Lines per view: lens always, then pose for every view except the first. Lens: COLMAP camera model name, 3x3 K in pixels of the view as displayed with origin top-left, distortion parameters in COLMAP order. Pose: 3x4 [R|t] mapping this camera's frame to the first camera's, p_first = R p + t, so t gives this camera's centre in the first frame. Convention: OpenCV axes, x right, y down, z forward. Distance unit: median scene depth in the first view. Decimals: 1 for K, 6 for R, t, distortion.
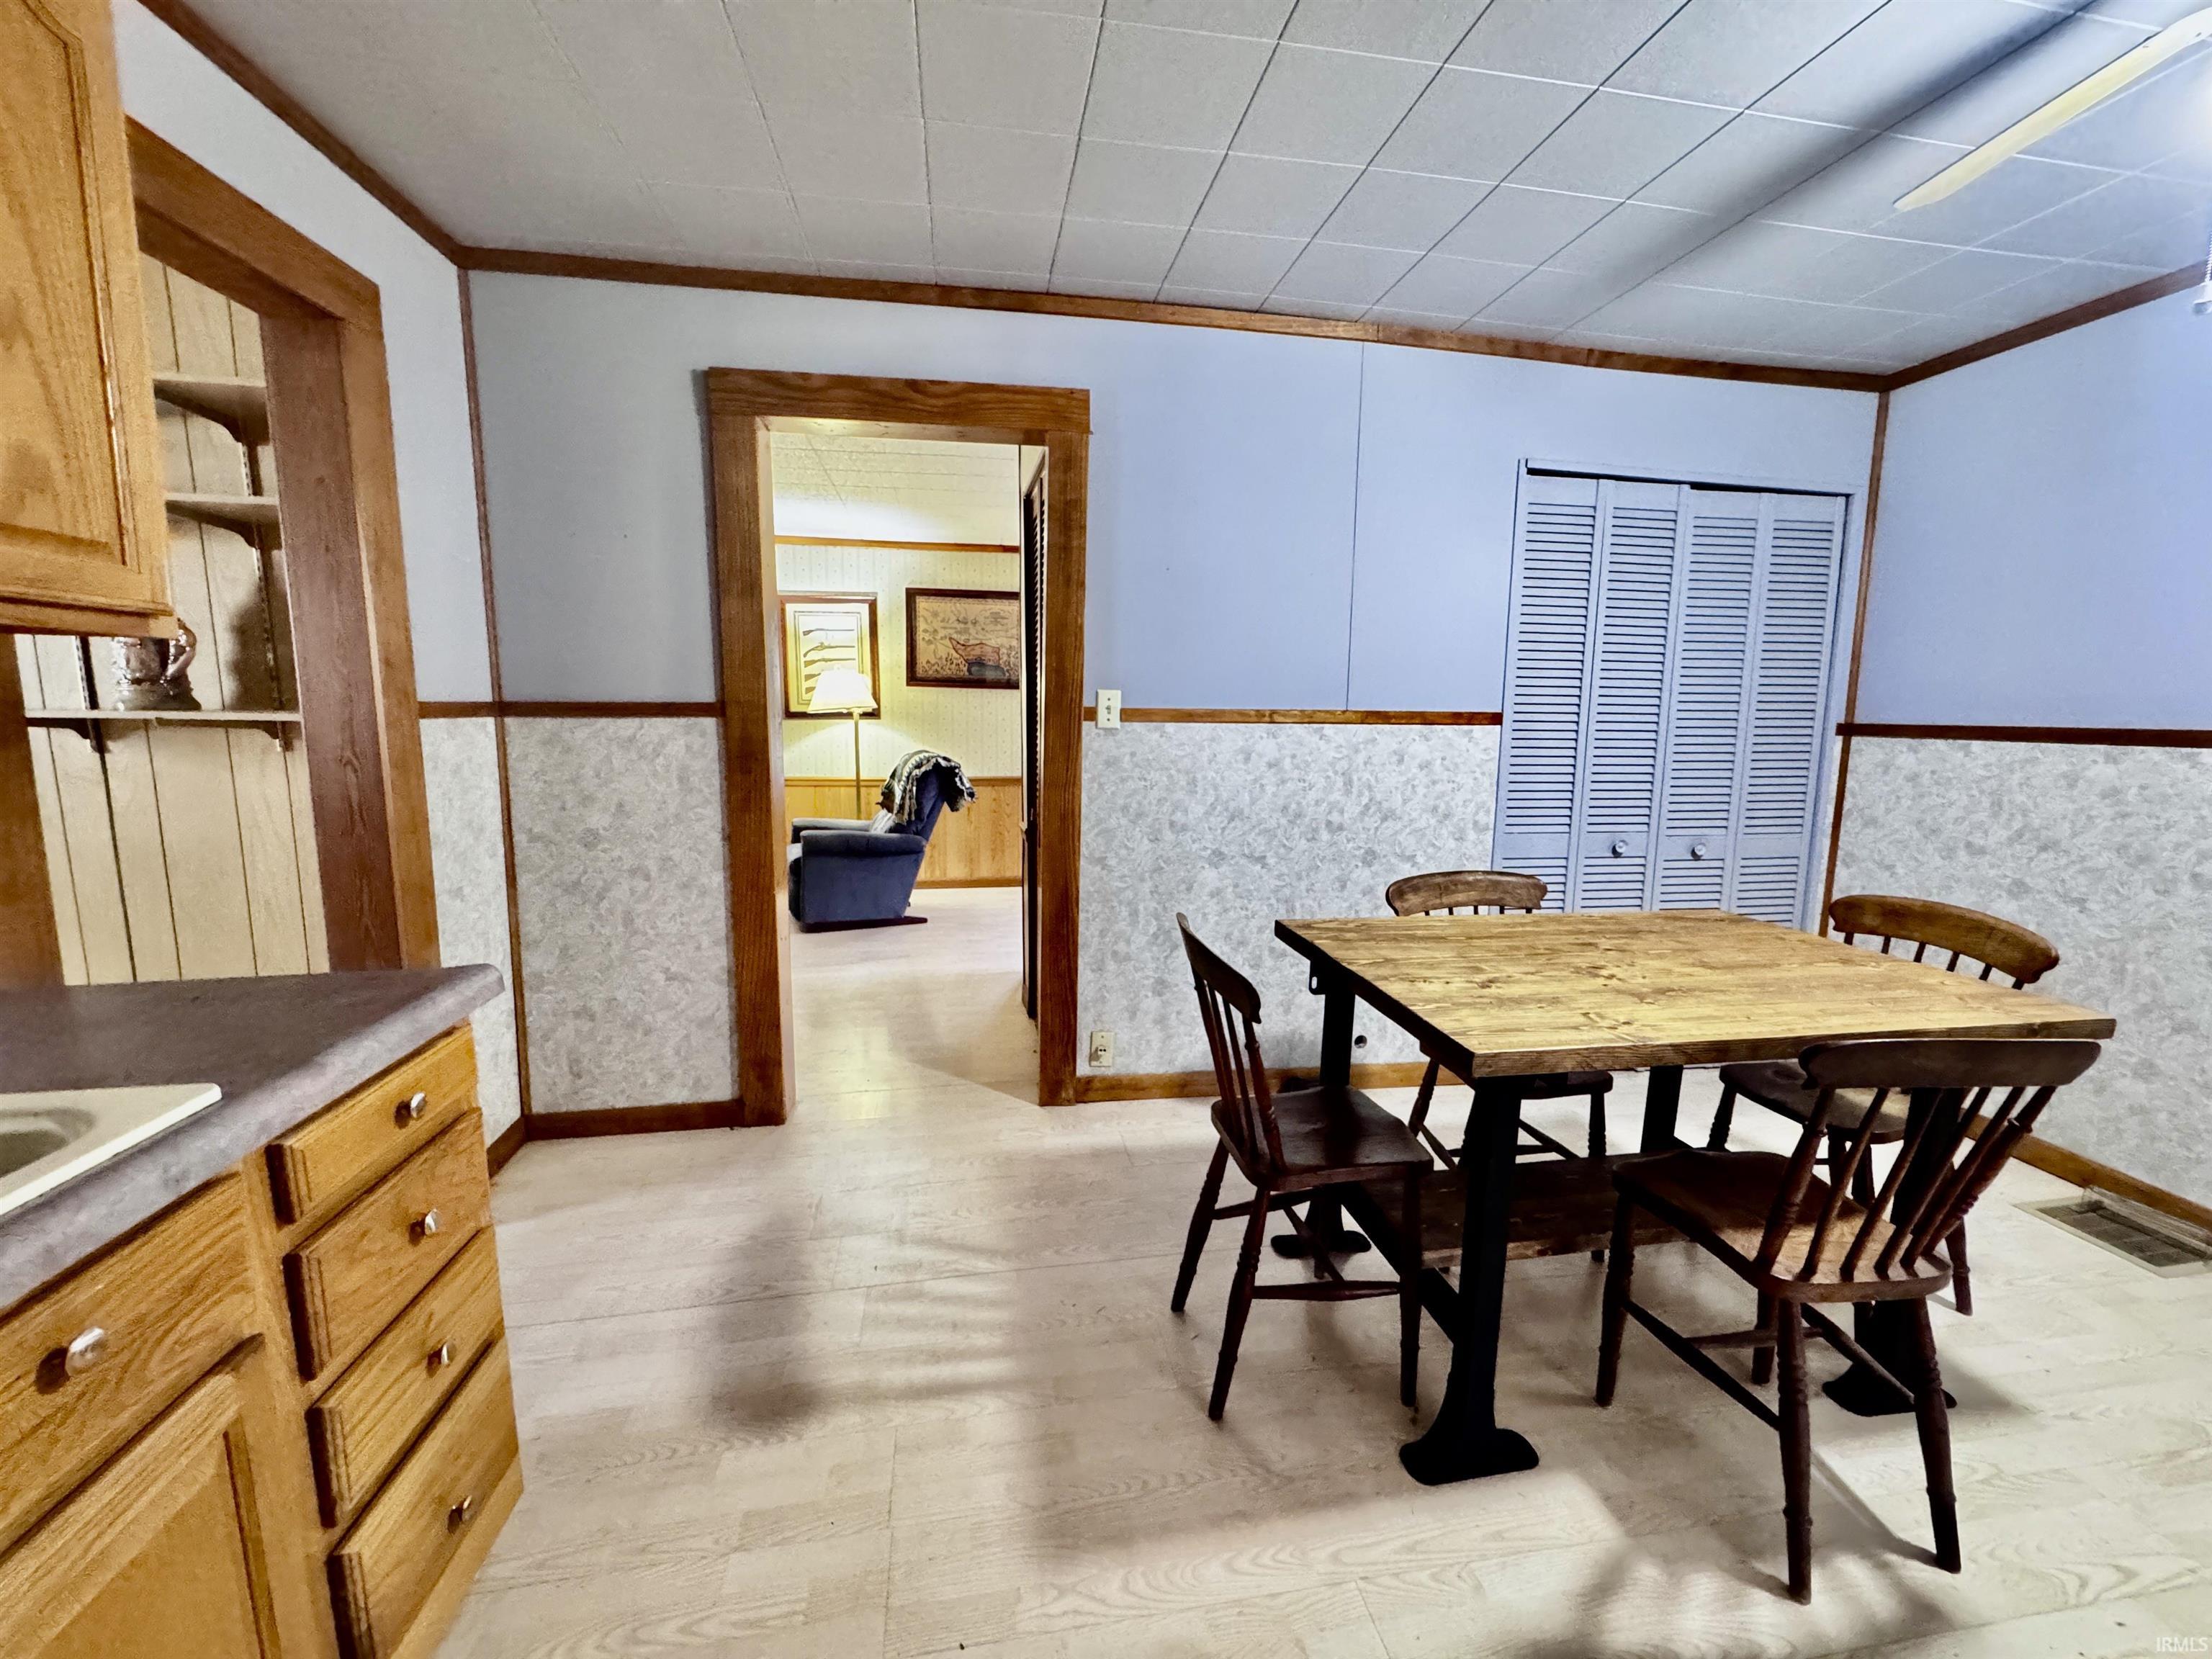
lens RADIAL K [[886.4, 0, 1099.1], [0, 886.4, 831.4], [0, 0, 1]] dist [-0.000717, -0.000071]
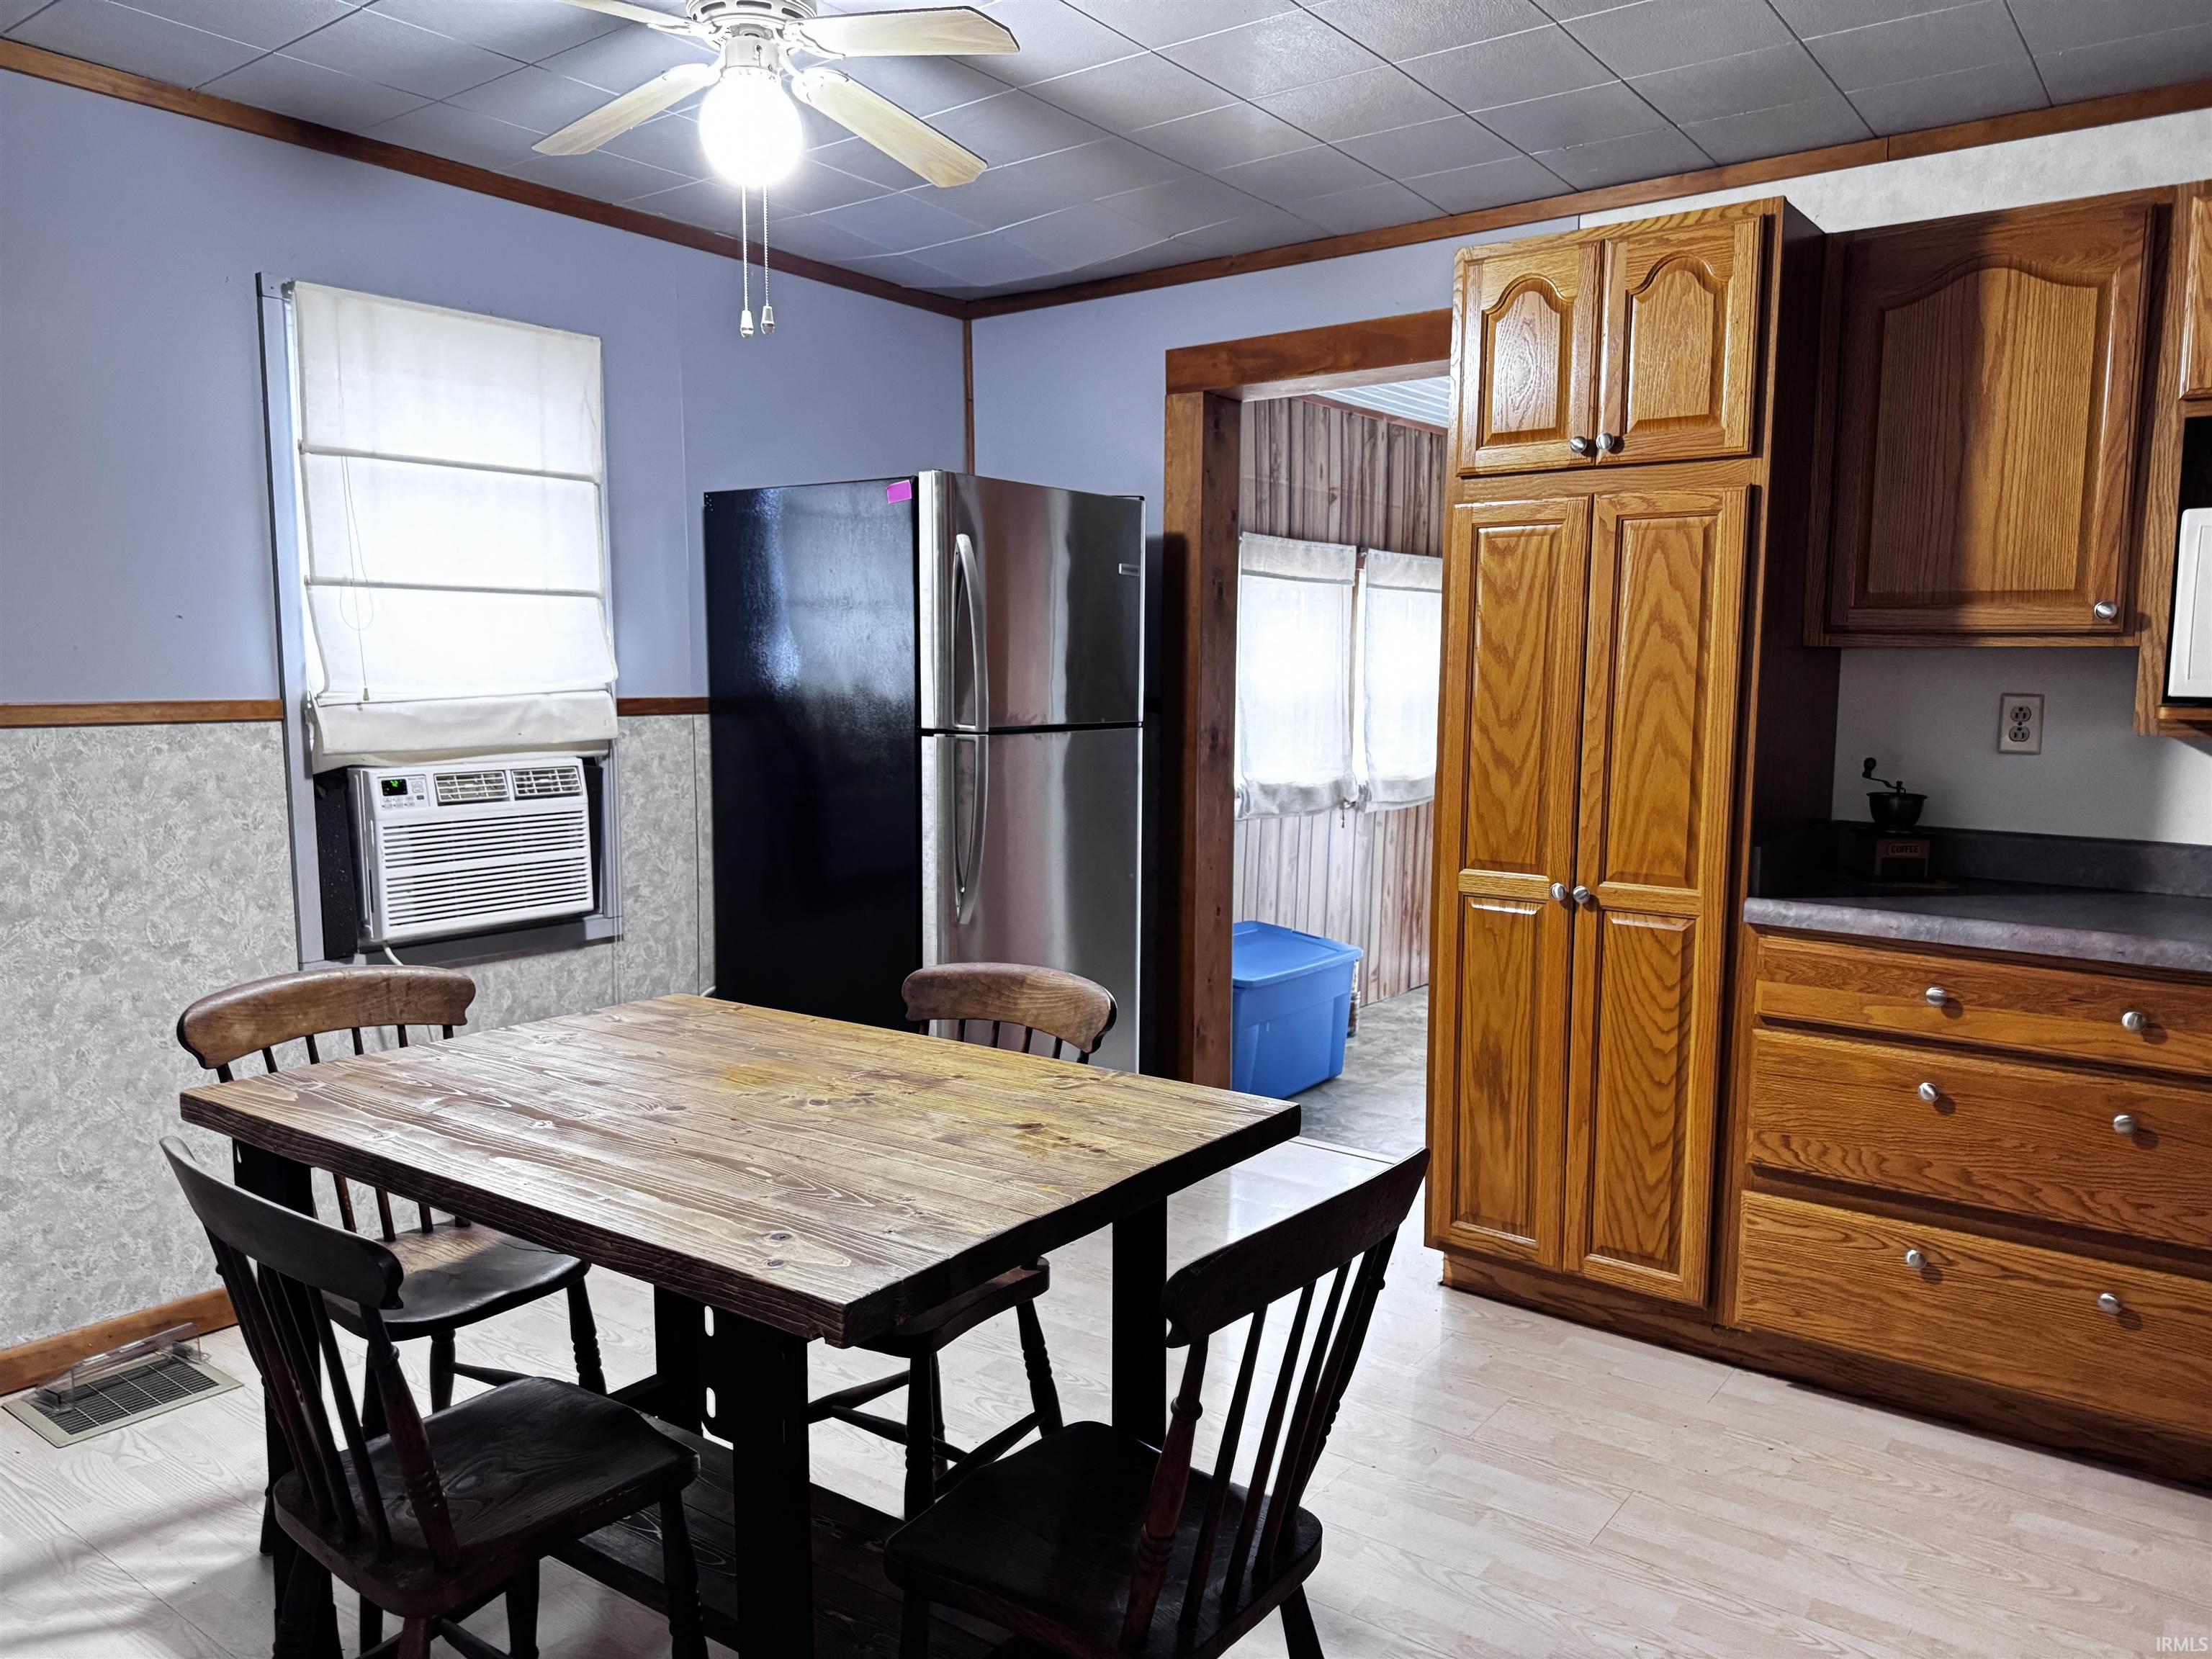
lens RADIAL K [[1561.3, 0, 1125.3], [0, 1561.3, 840.1], [0, 0, 1]] dist [0.071665, -0.091404]
pose [[-0.698069, -0.093726, 0.709870, -0.301253], [0.084703, 0.973626, 0.211845, -0.198411], [-0.711003, 0.208011, -0.671719, 1.223496]]
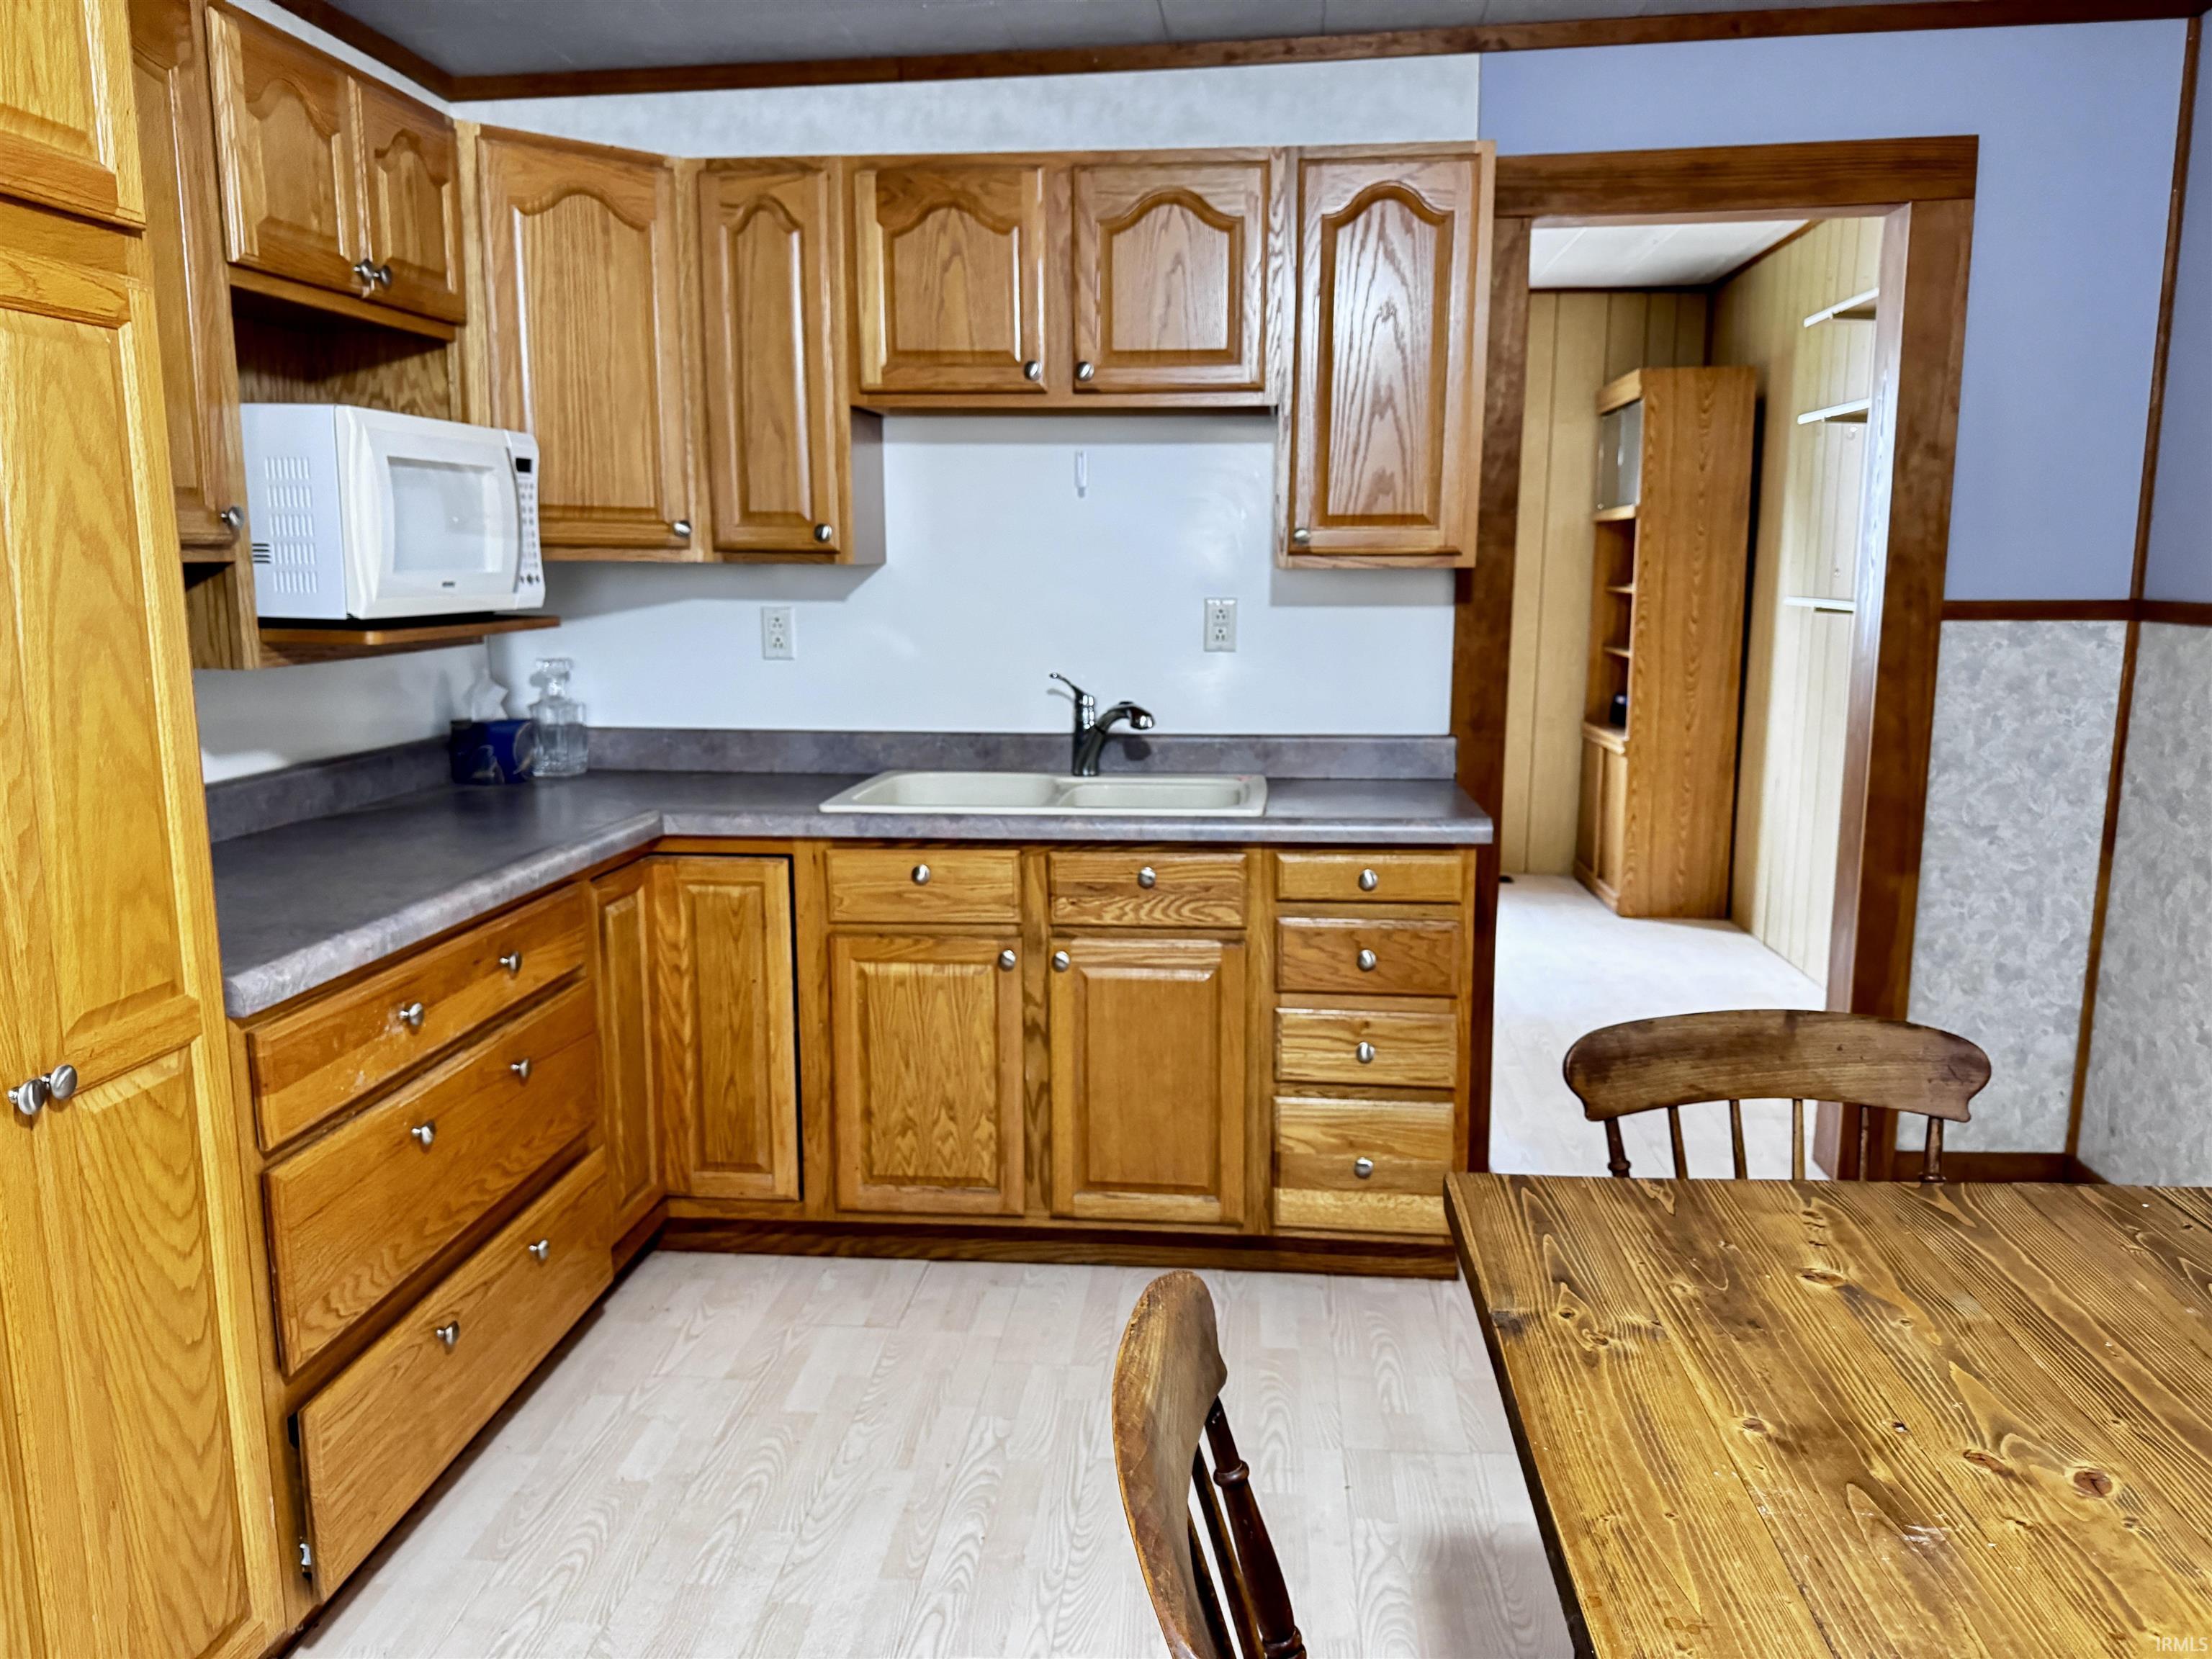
lens RADIAL K [[1561.3, 0, 1109.4], [0, 1561.3, 834.7], [0, 0, 1]] dist [0.071665, -0.091404]
pose [[-0.257647, 0.163159, -0.952364, 0.927369], [-0.130990, 0.970643, 0.201727, -0.122318], [0.957319, 0.176724, -0.228712, 0.575384]]
